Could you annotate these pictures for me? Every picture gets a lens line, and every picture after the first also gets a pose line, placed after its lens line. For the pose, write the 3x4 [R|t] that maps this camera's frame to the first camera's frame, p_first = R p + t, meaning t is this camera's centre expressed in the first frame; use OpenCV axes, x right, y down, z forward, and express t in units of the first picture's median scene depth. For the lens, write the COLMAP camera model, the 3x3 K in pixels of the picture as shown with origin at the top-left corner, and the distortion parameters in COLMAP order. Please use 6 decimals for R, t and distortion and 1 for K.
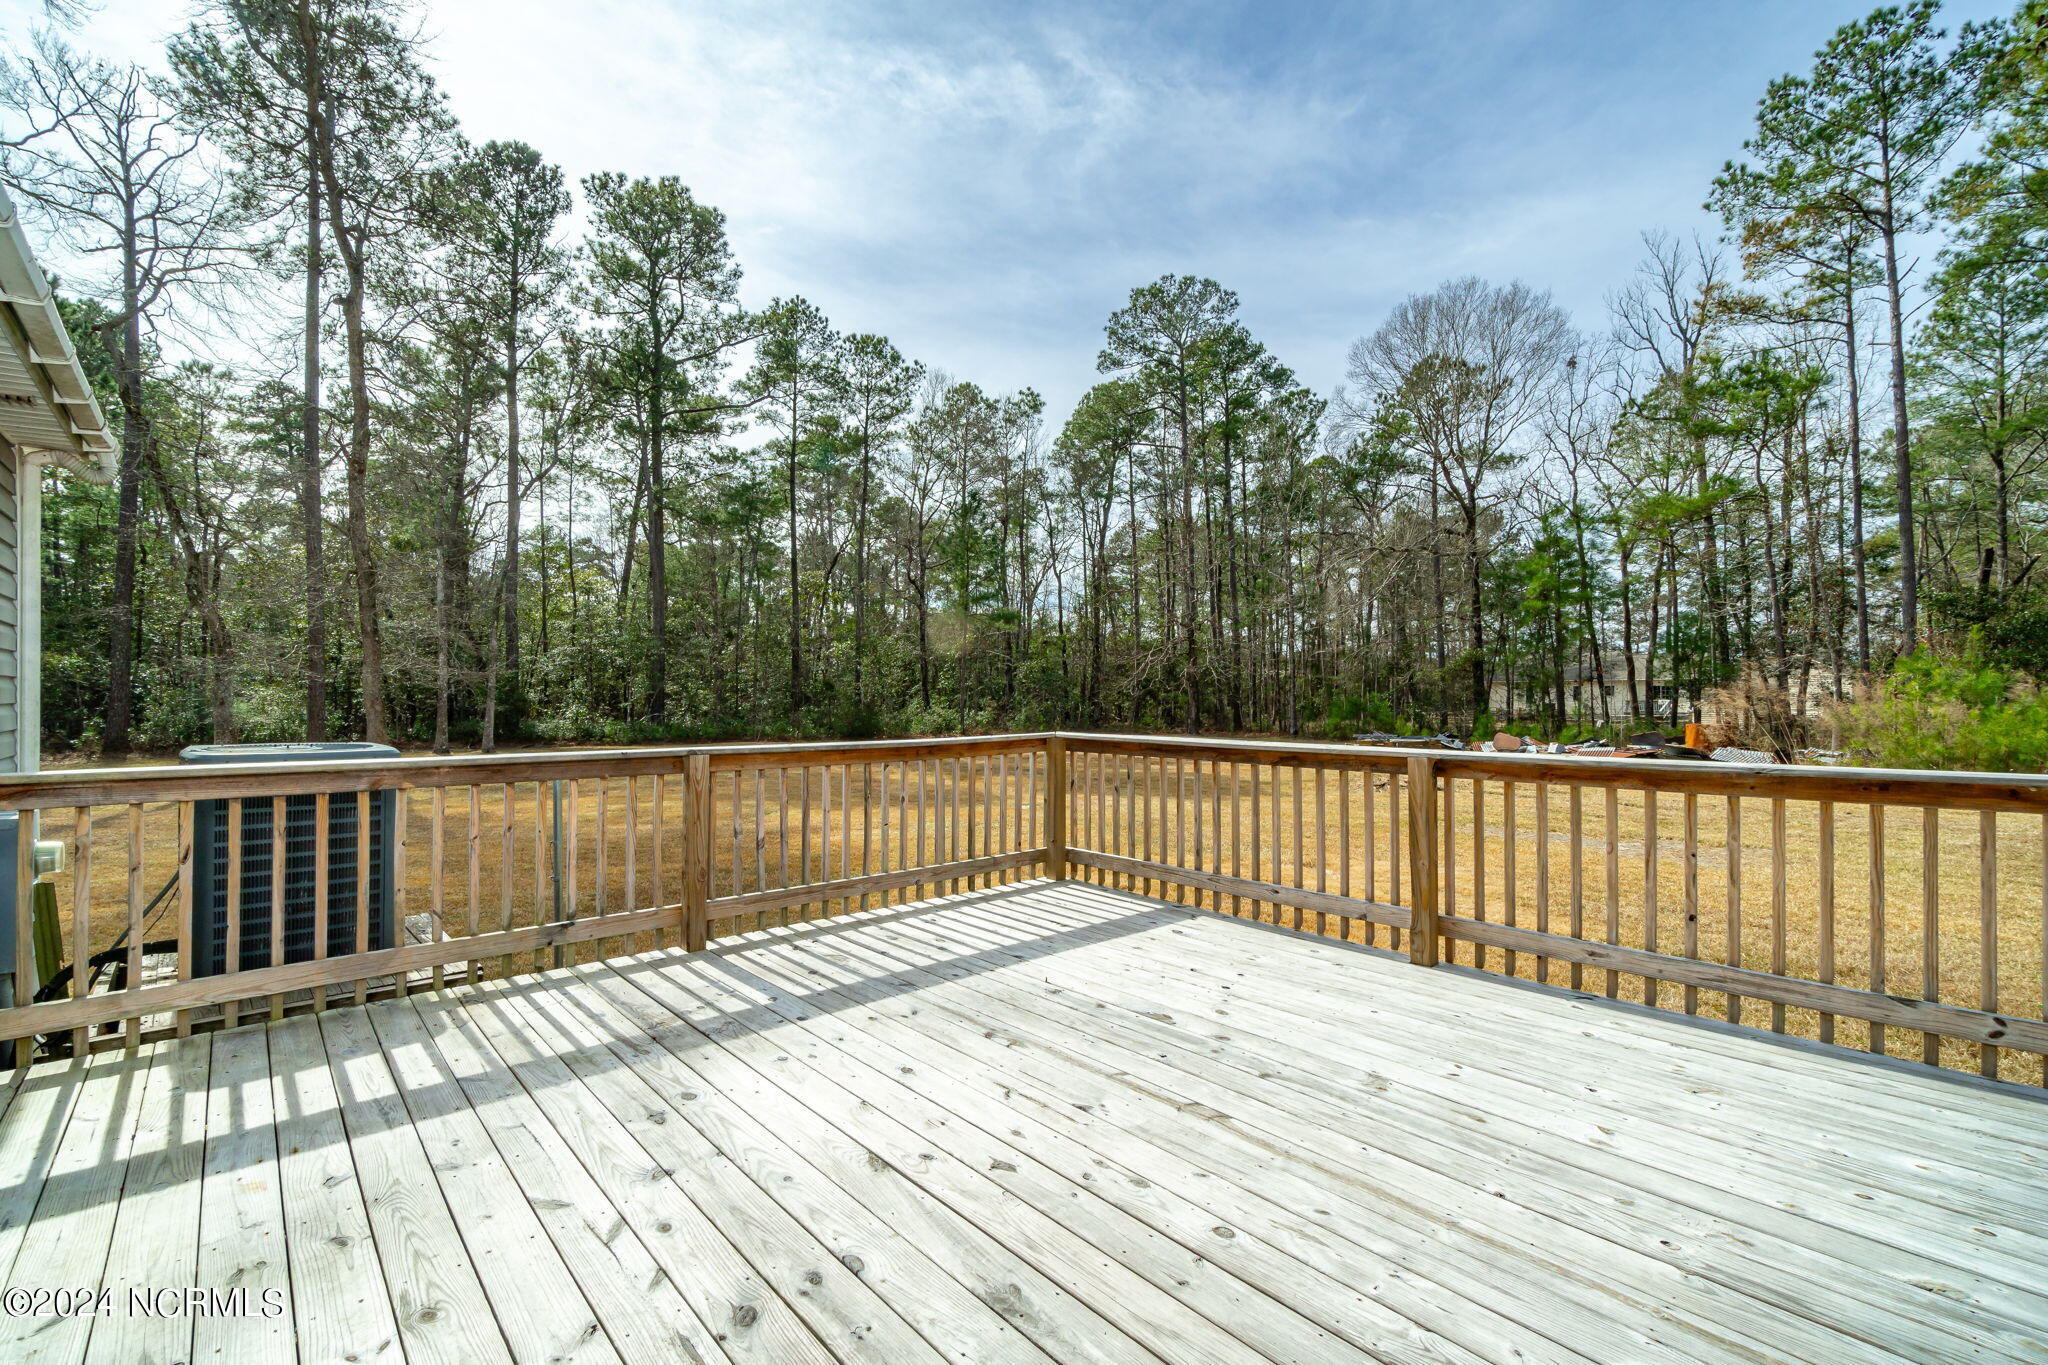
lens RADIAL K [[890.6, 0, 1010.3], [0, 890.6, 691.0], [0, 0, 1]] dist [-0.001007, 0.000788]
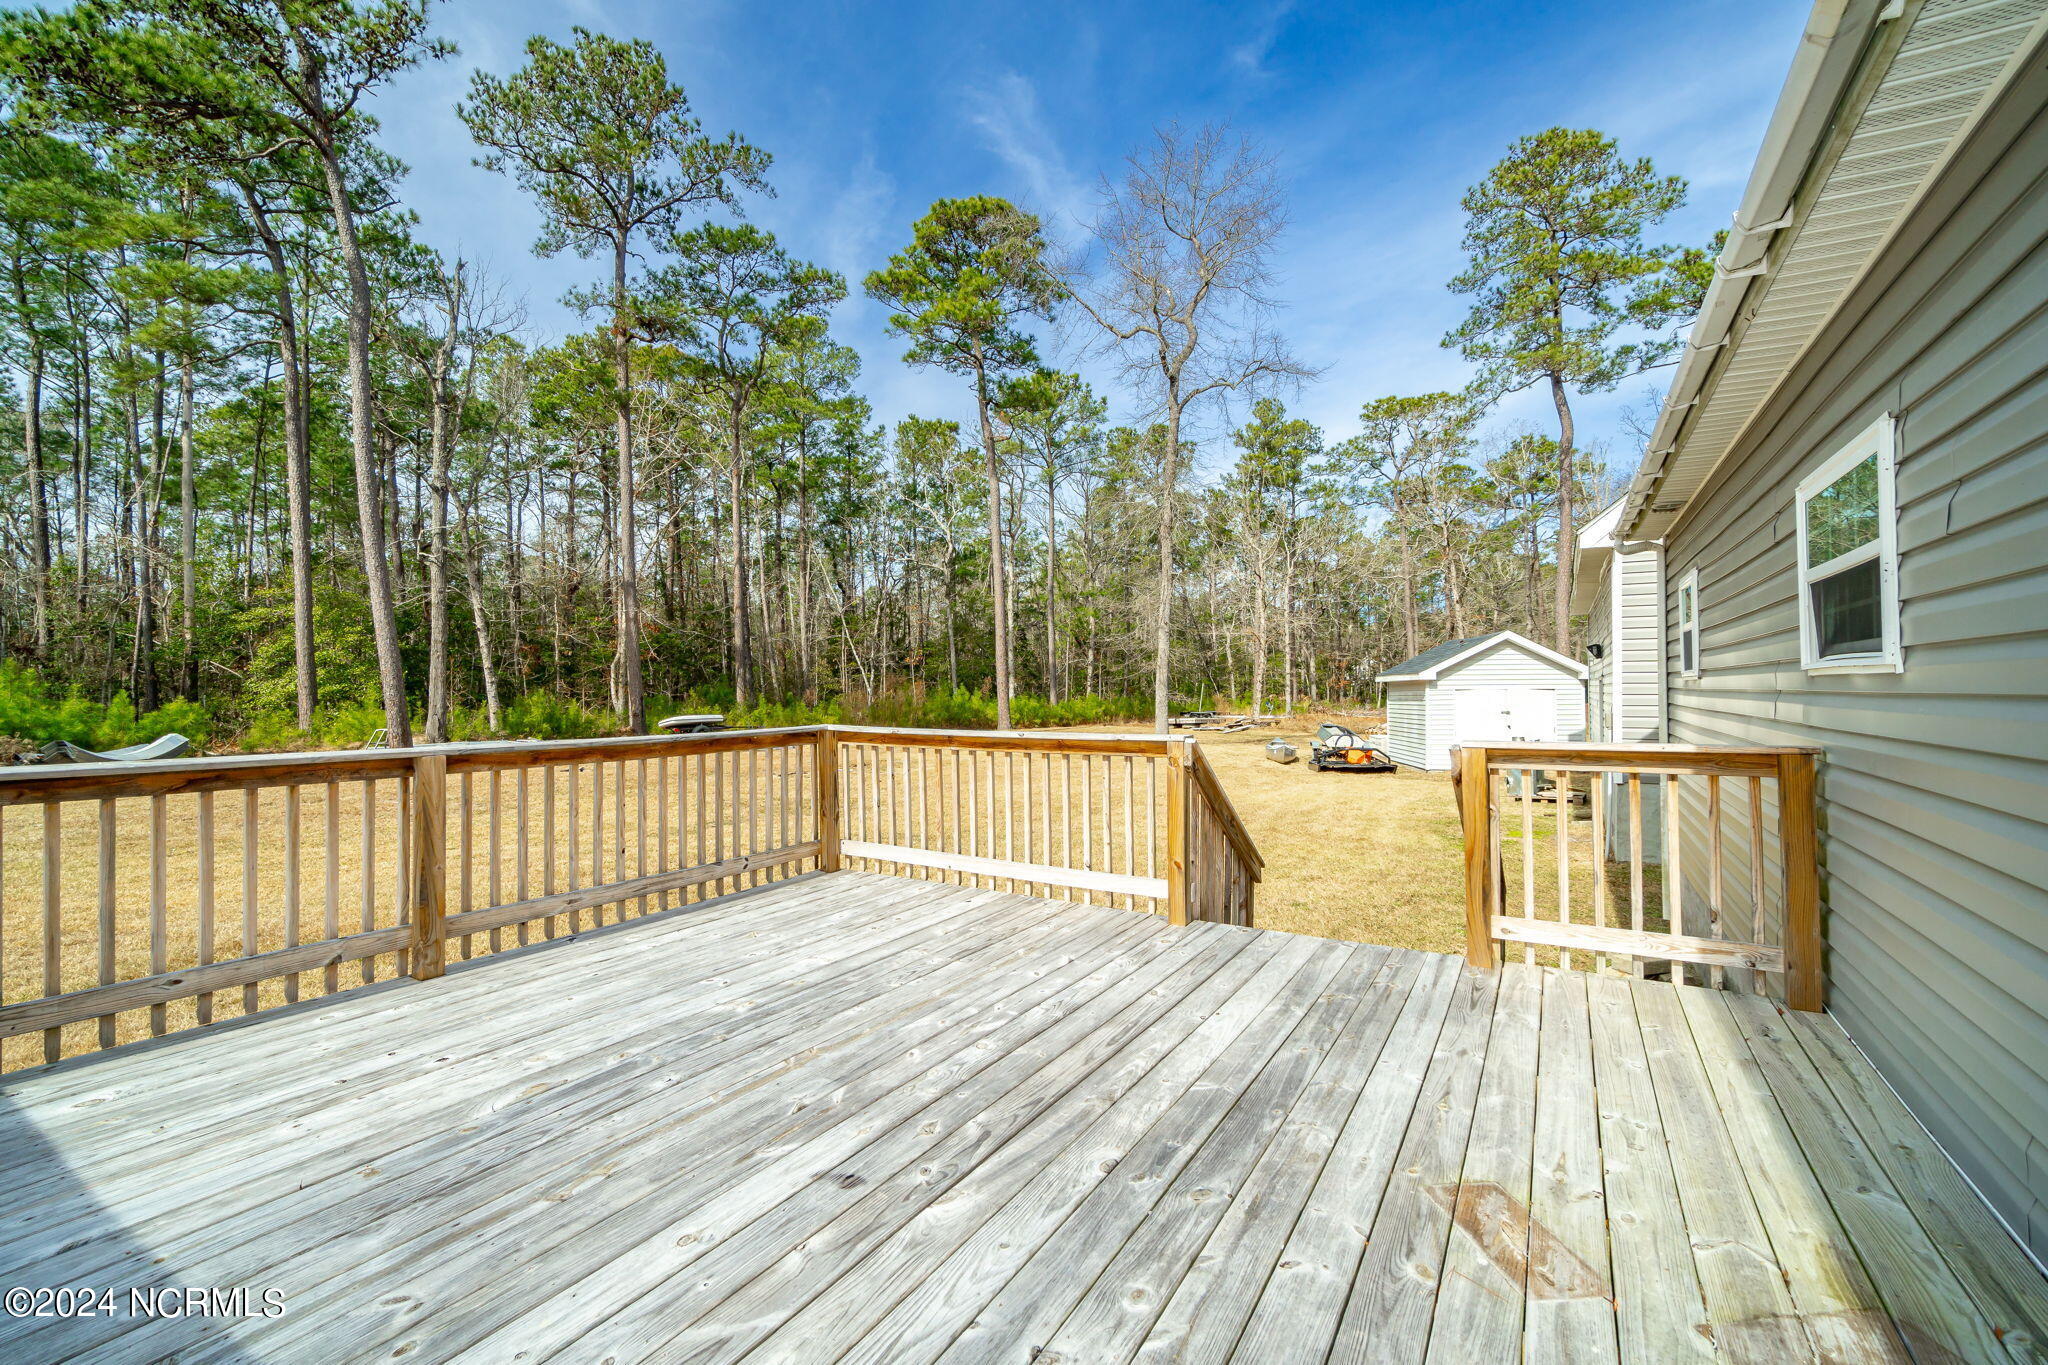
lens RADIAL K [[890.6, 0, 1010.3], [0, 890.6, 691.0], [0, 0, 1]] dist [-0.001007, 0.000788]
pose [[-0.294576, 0.000767, 0.955628, -0.862443], [-0.006681, 0.999974, -0.002862, 0.009625], [-0.955605, -0.007228, -0.294563, 0.997216]]
